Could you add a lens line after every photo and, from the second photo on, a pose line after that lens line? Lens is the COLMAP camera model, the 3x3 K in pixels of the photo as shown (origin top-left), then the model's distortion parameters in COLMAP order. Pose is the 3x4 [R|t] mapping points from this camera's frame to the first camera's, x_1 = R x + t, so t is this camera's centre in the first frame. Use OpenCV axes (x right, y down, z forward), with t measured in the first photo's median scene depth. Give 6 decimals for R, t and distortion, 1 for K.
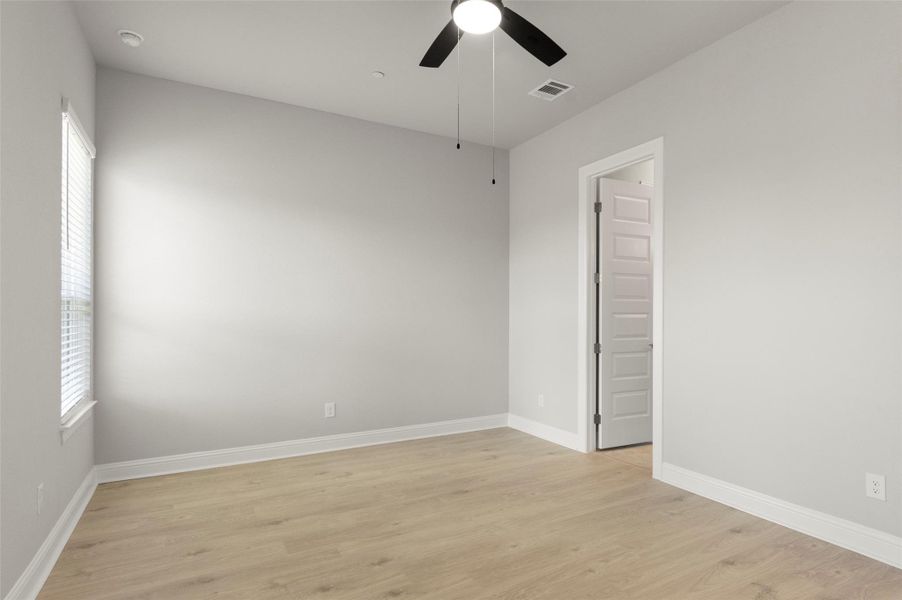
lens RADIAL K [[492.3, 0, 474.1], [0, 492.3, 313.1], [0, 0, 1]] dist [-0.001985, -0.005101]
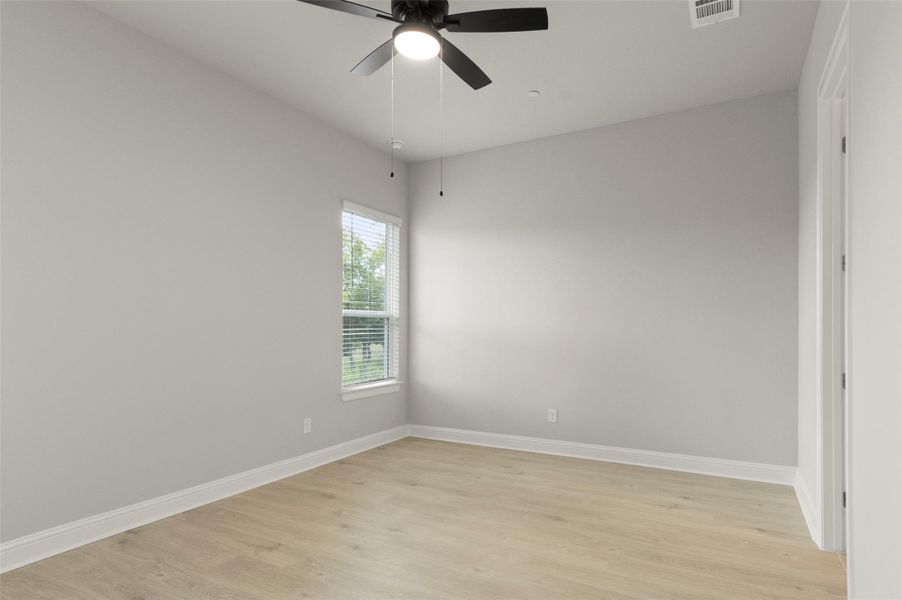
lens RADIAL K [[492.3, 0, 459.6], [0, 492.3, 323.6], [0, 0, 1]] dist [-0.001985, -0.005101]
pose [[0.500380, -0.006486, -0.865782, 0.633500], [0.005149, 0.999977, -0.004515, 0.003253], [0.865791, -0.002199, 0.500401, 0.358134]]
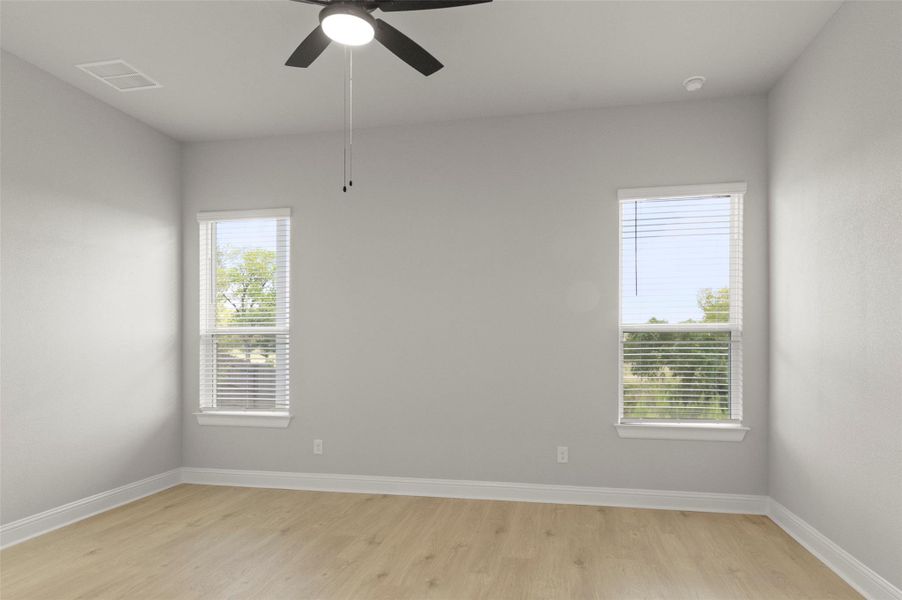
lens RADIAL K [[492.3, 0, 471.9], [0, 492.3, 338.2], [0, 0, 1]] dist [-0.001985, -0.005101]
pose [[-0.652609, -0.005901, -0.757672, 0.367041], [0.003893, 0.999930, -0.011141, -0.000007], [0.757685, -0.010221, -0.652540, 1.173434]]
